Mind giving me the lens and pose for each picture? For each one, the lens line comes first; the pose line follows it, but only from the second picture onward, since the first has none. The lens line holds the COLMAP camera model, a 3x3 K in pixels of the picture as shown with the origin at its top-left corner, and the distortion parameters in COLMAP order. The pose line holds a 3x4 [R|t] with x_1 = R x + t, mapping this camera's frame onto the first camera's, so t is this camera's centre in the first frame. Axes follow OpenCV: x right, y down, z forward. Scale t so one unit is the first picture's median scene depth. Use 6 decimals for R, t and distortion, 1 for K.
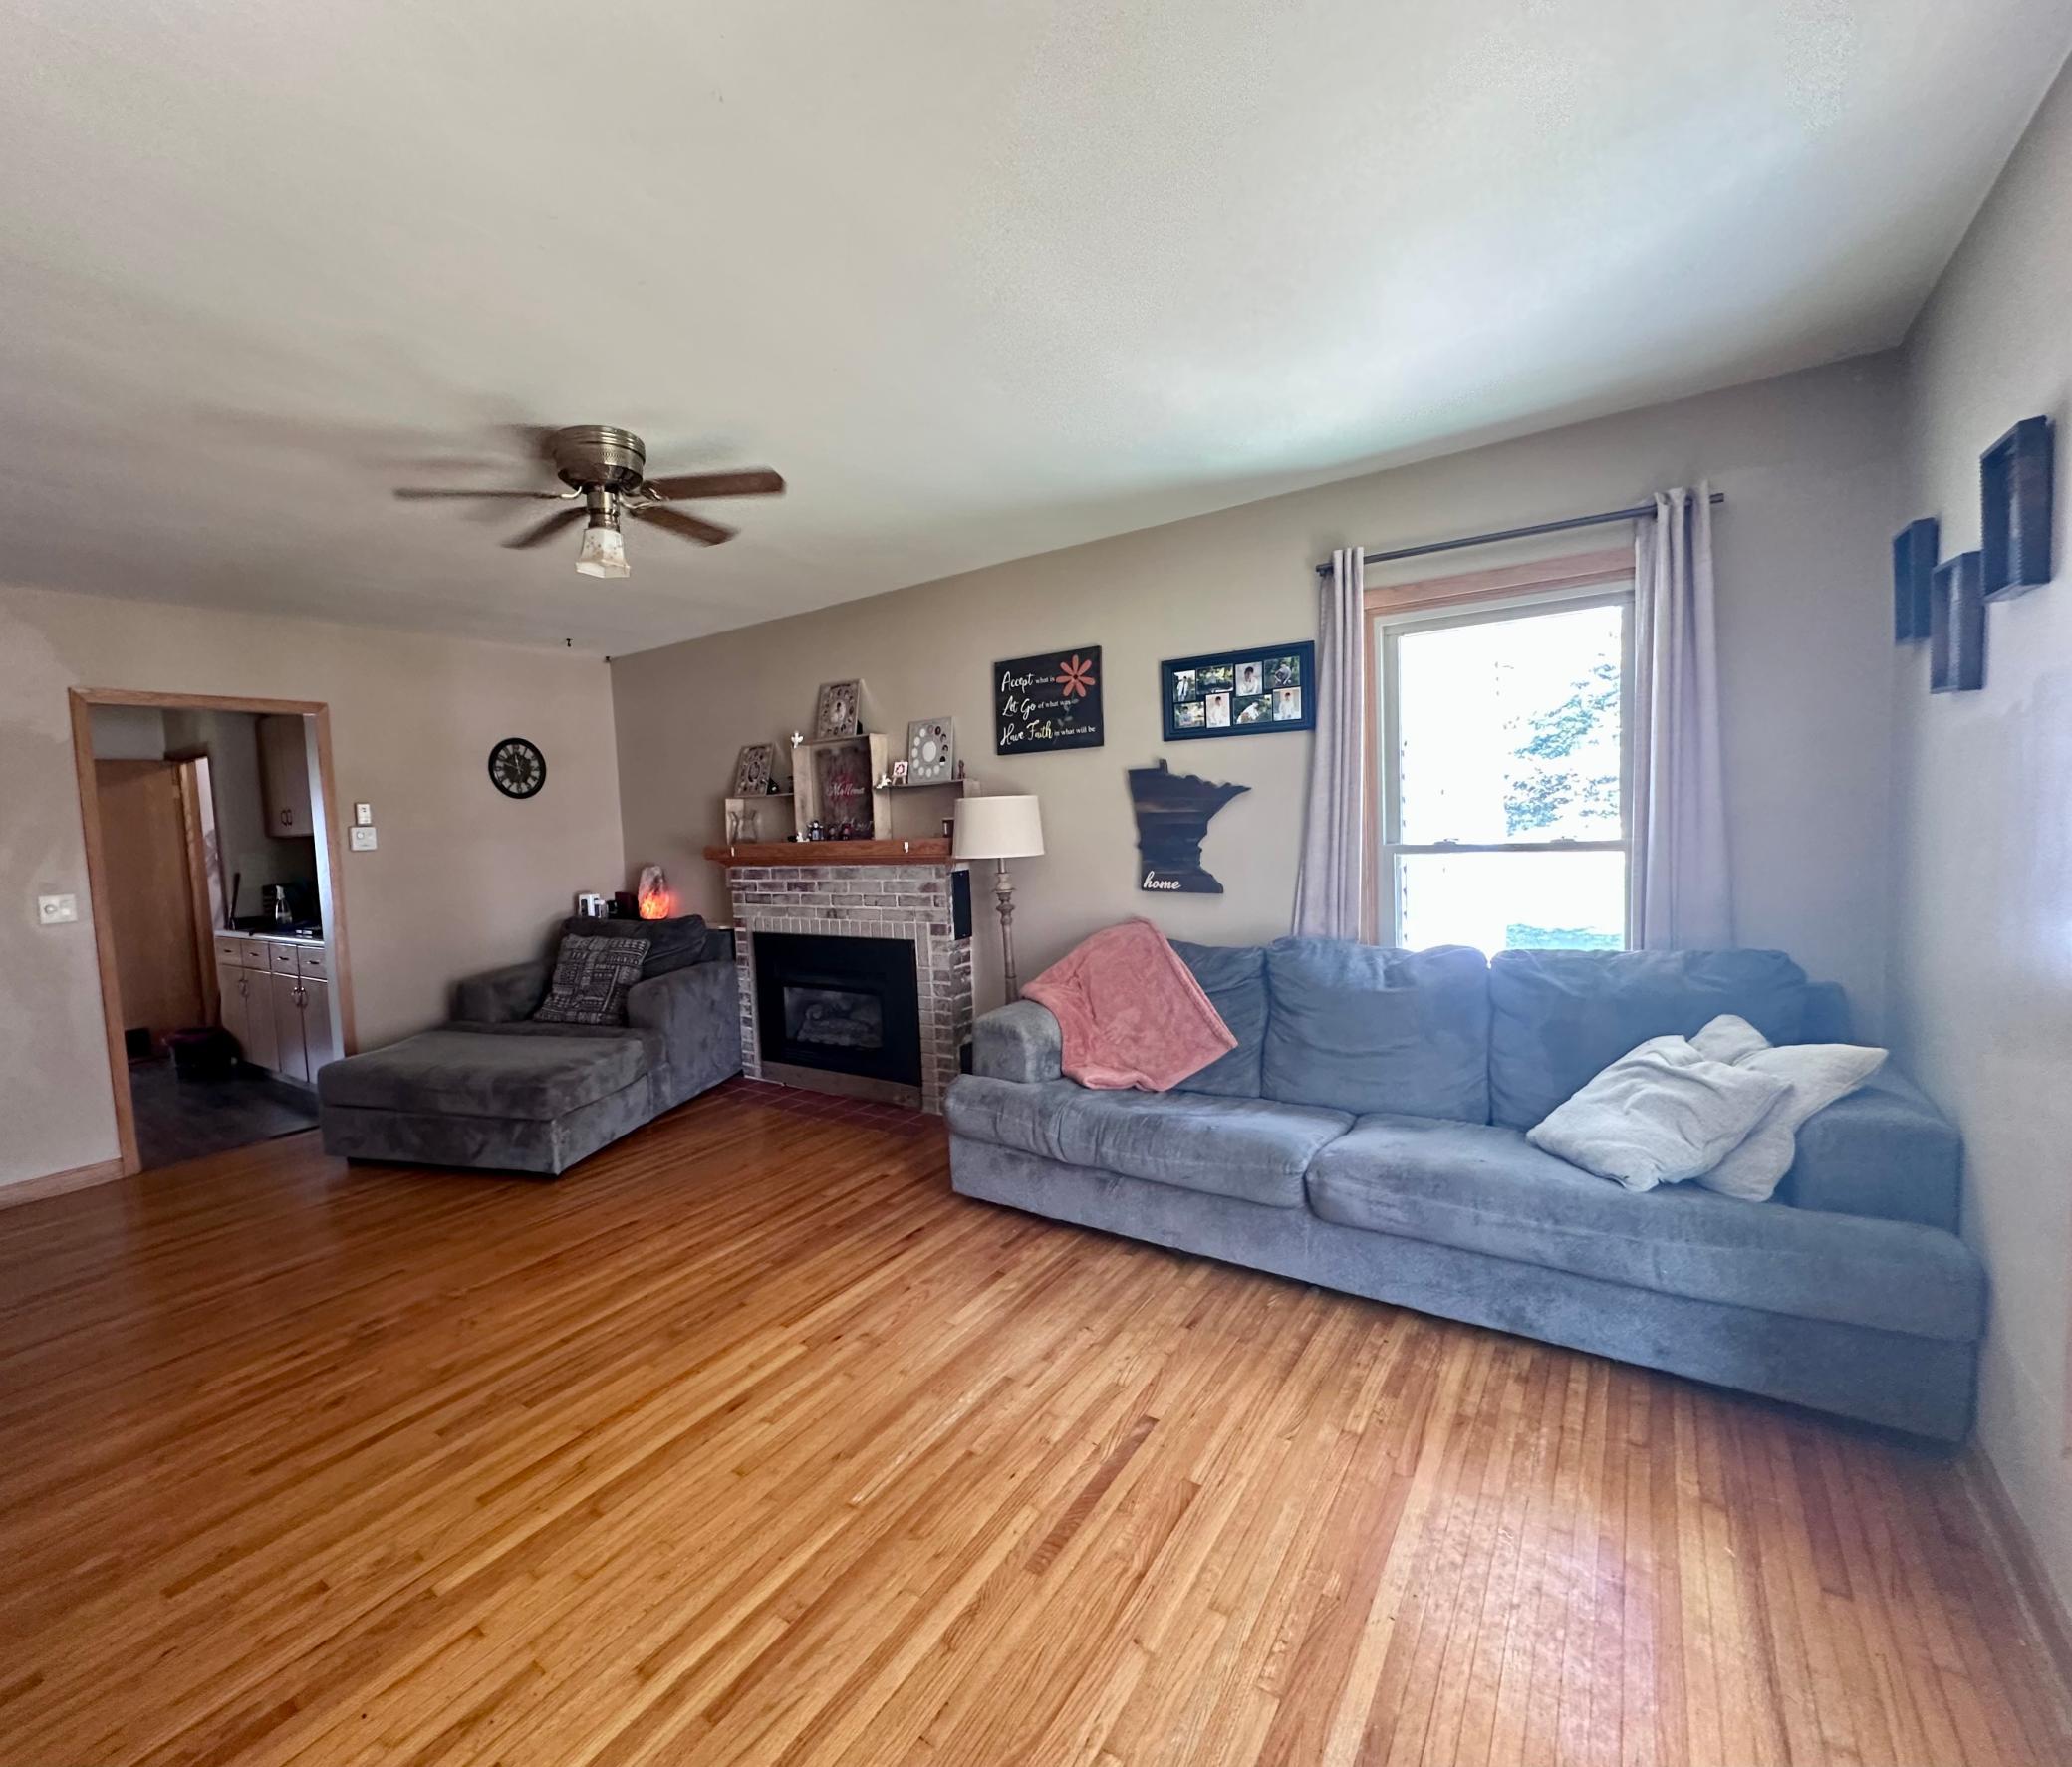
lens RADIAL K [[923.2, 0, 864.1], [0, 923.2, 879.4], [0, 0, 1]] dist [-0.002260, -0.000473]
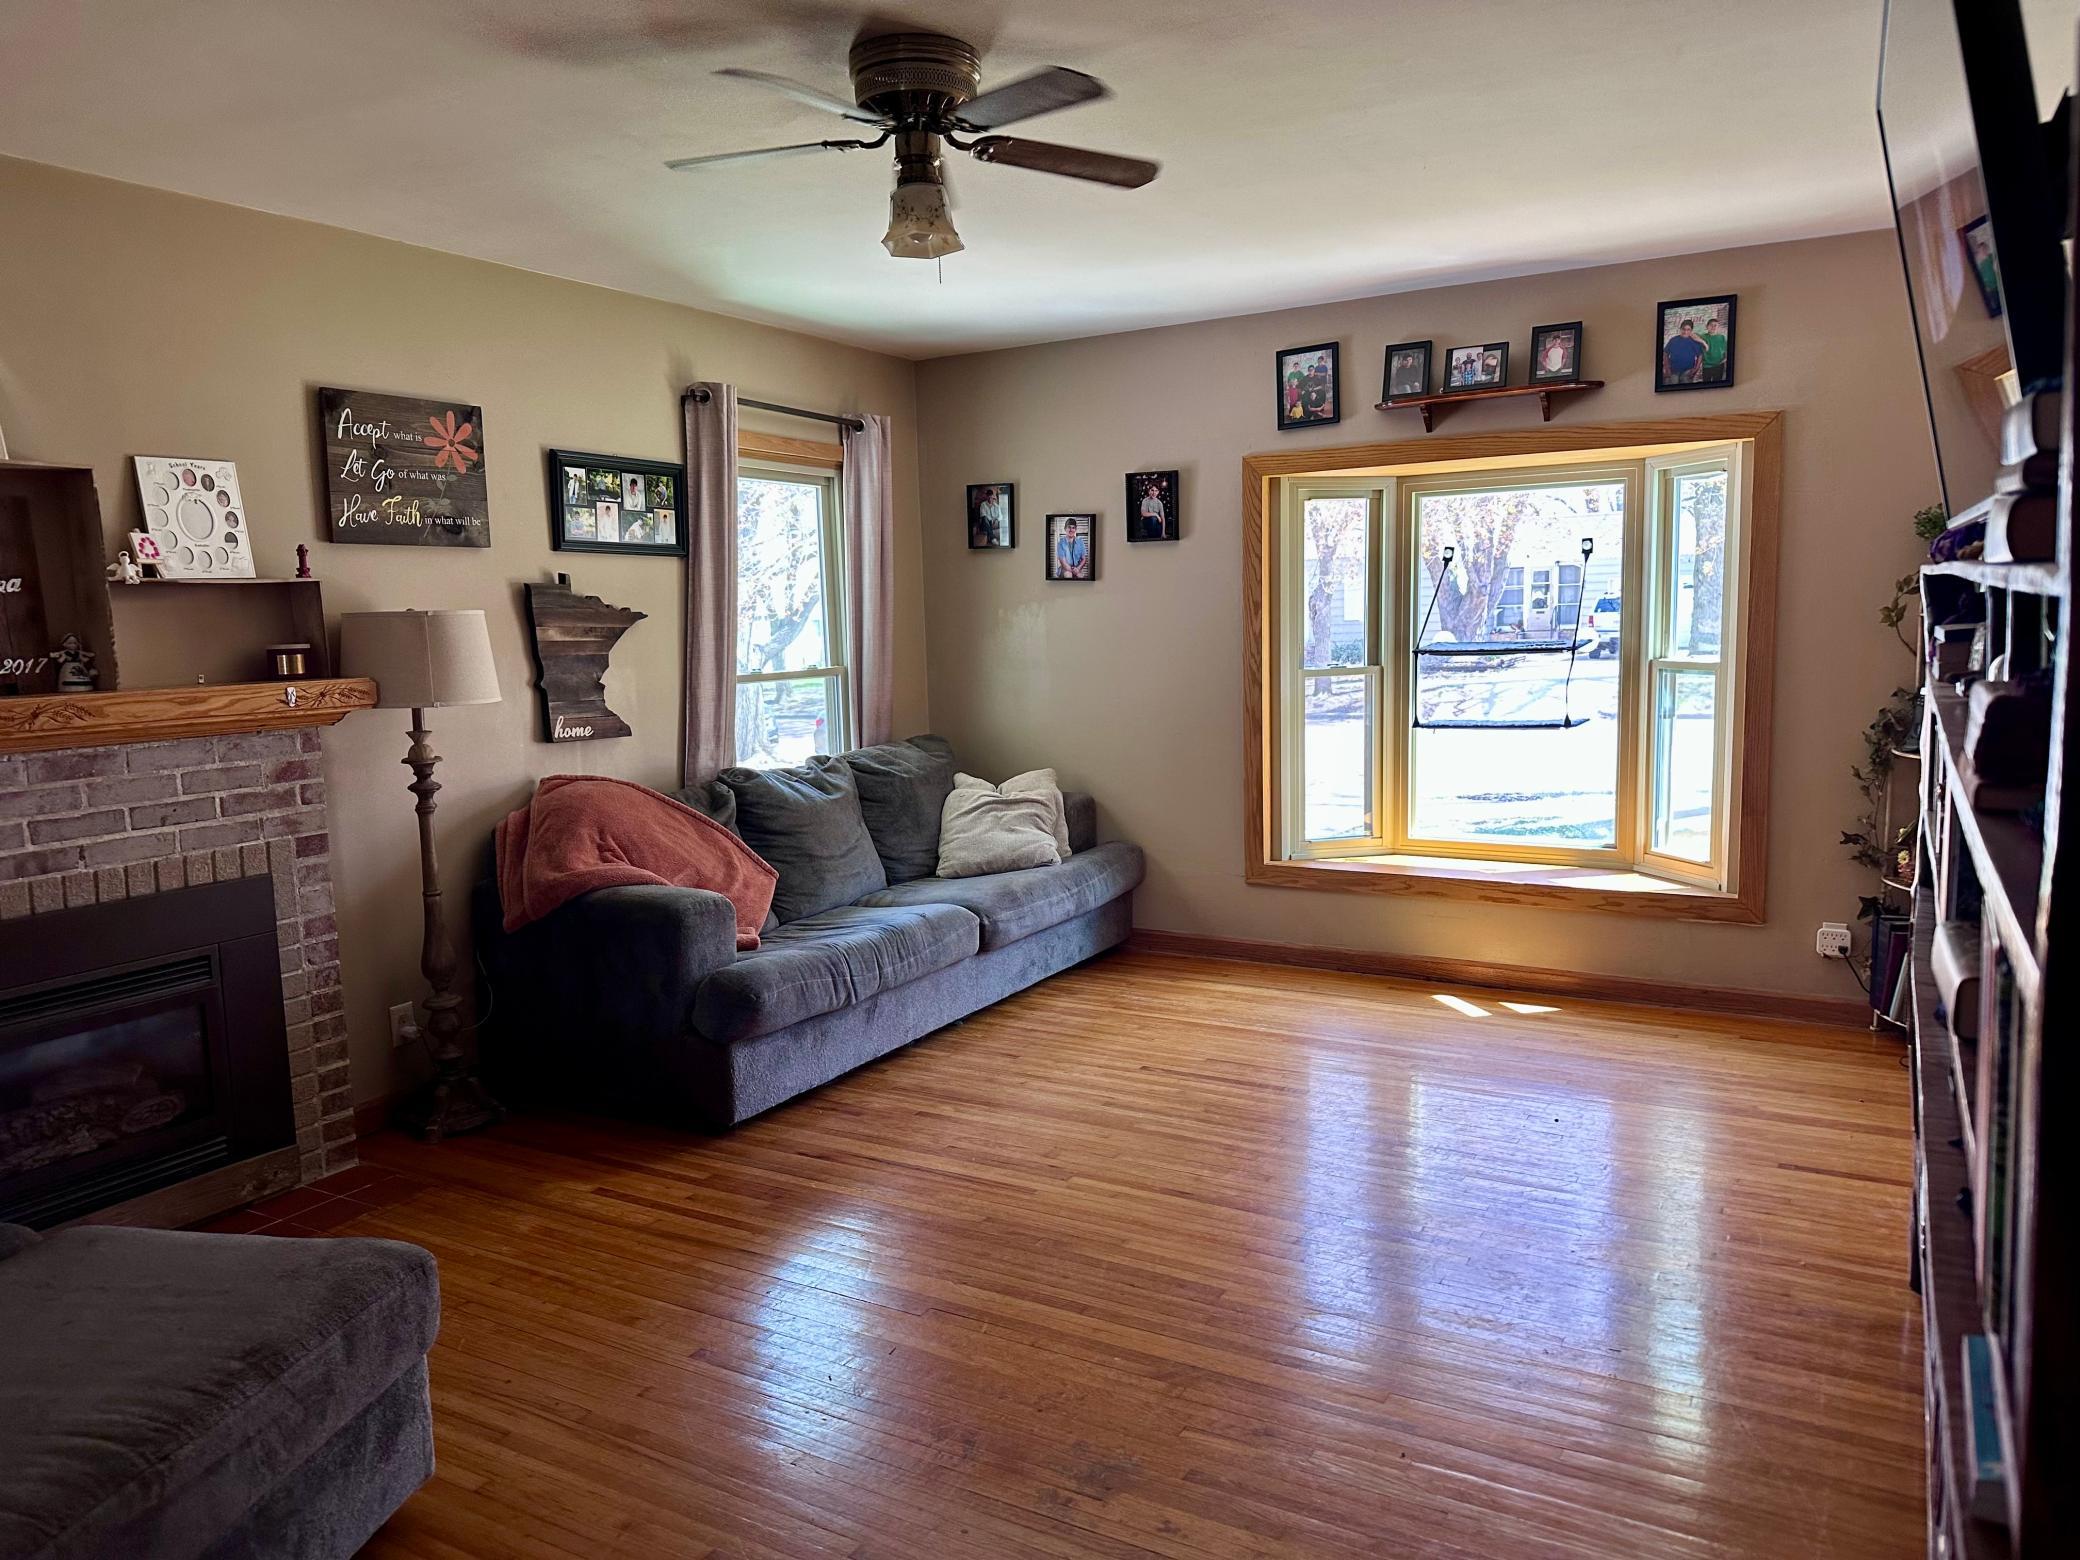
lens RADIAL K [[1483.7, 0, 1042.8], [0, 1483.7, 789.5], [0, 0, 1]] dist [0.031716, -0.002800]
pose [[-0.159126, -0.067680, 0.984936, -1.067320], [0.098893, 0.991537, 0.084110, -0.013650], [-0.982293, 0.110787, -0.151086, 0.847966]]
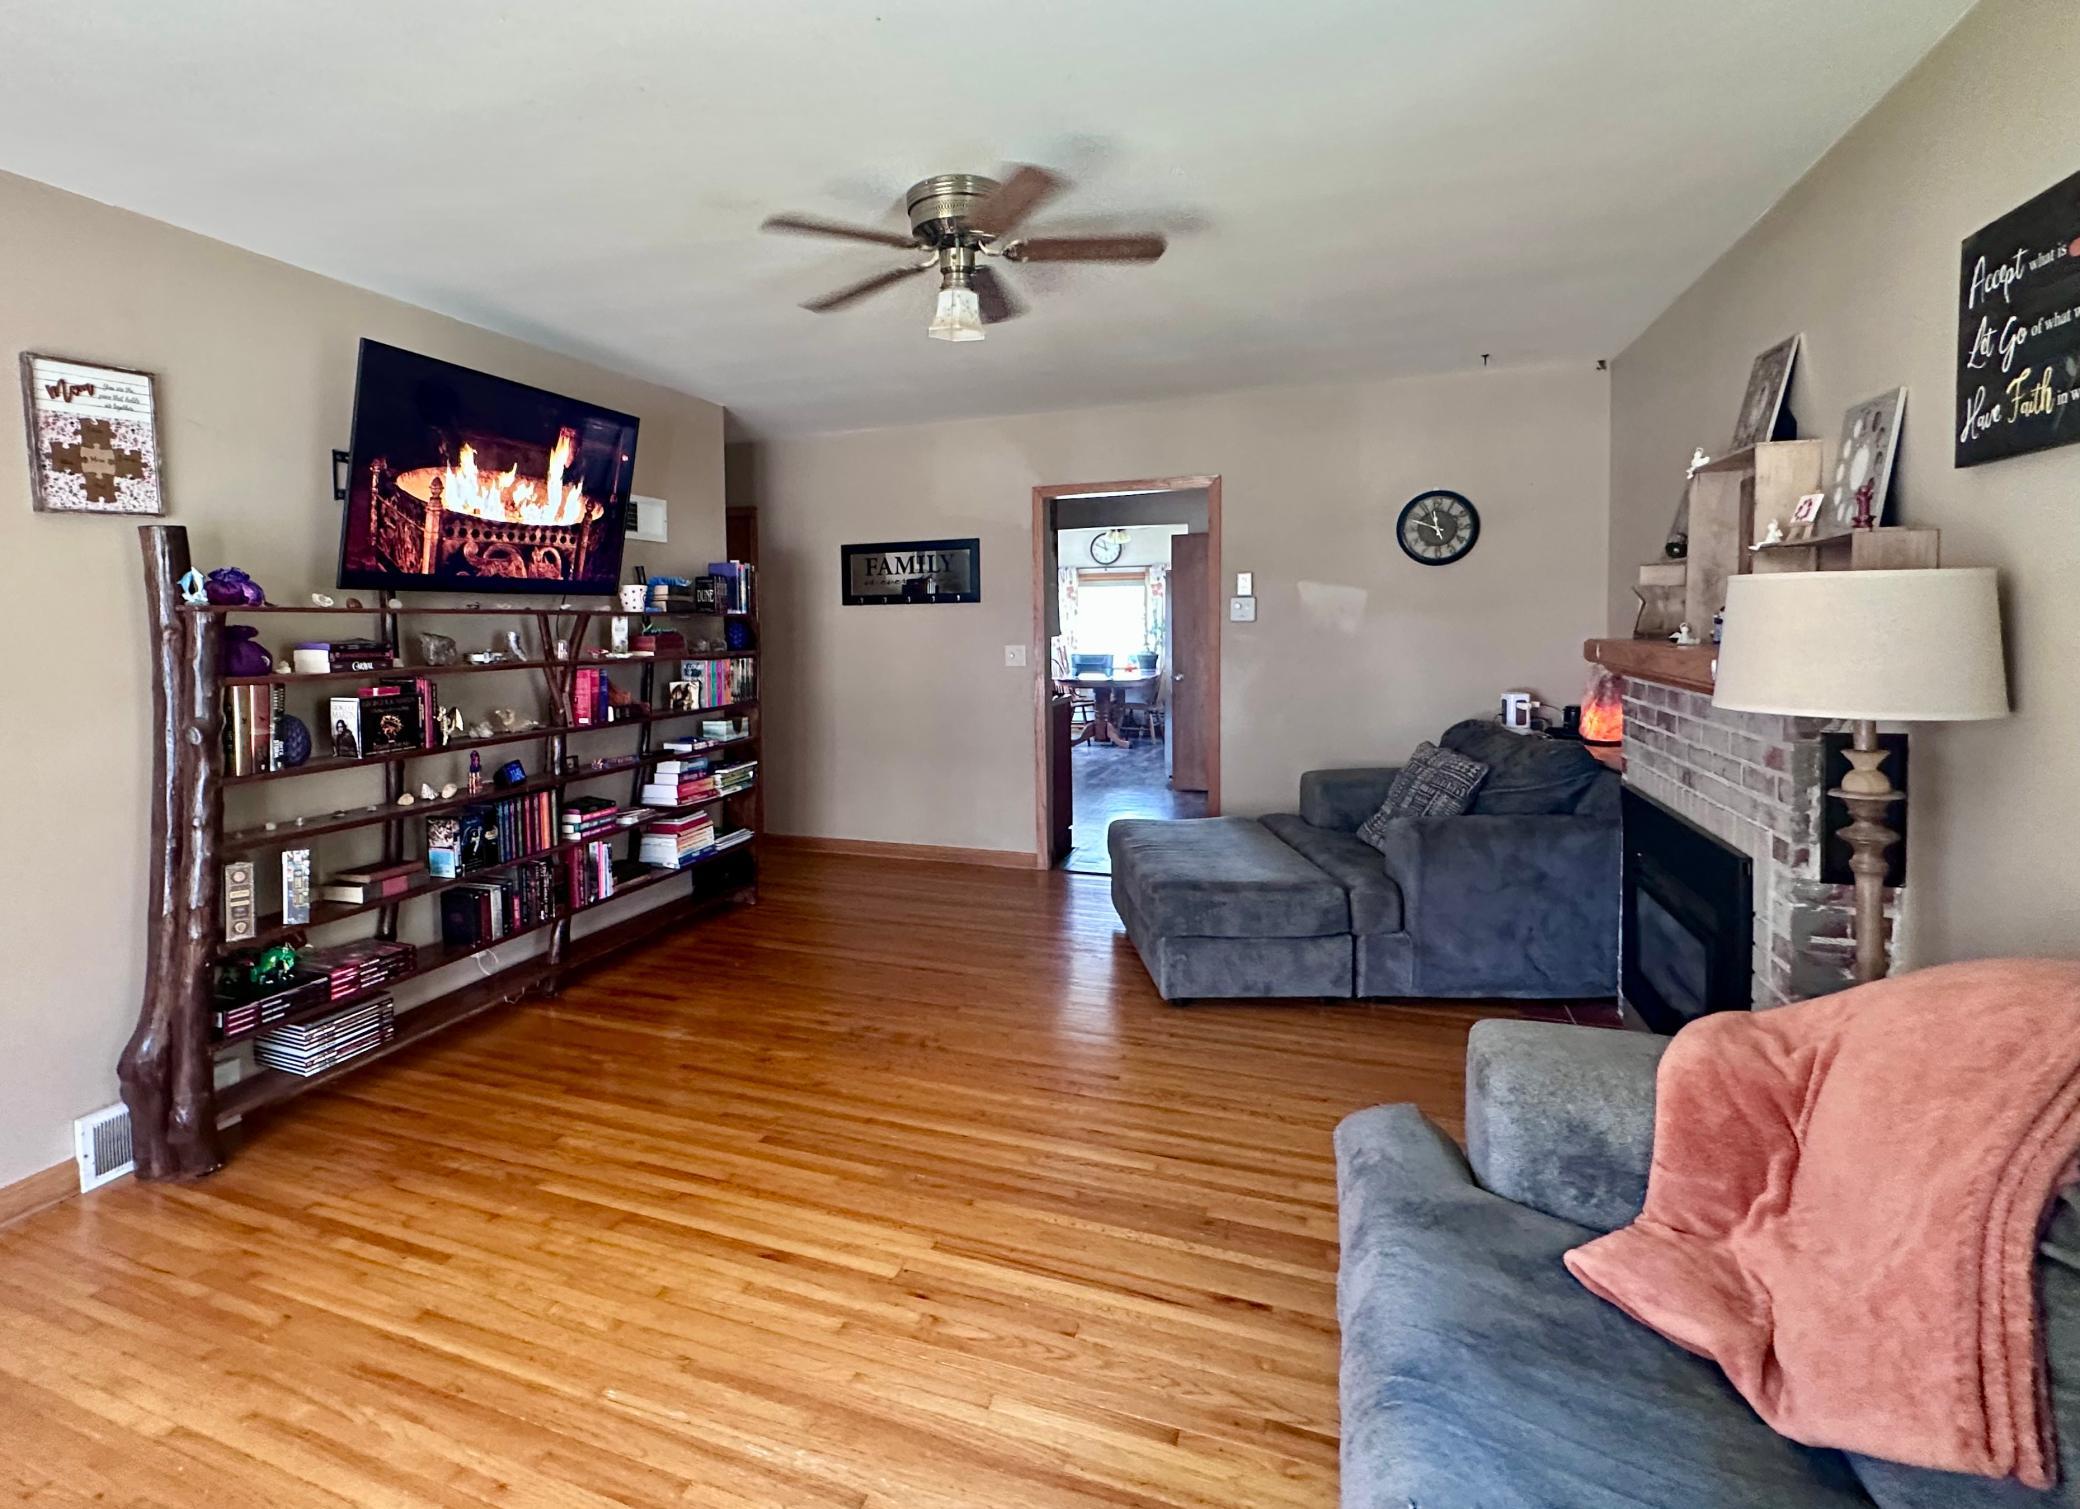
lens RADIAL K [[988.5, 0, 963.8], [0, 988.5, 653.5], [0, 0, 1]] dist [0.000657, 0.000358]
pose [[0.323334, 0.078501, -0.943023, 0.505016], [-0.061462, 0.996191, 0.061854, -0.062252], [0.944287, 0.037961, 0.326928, 0.526101]]
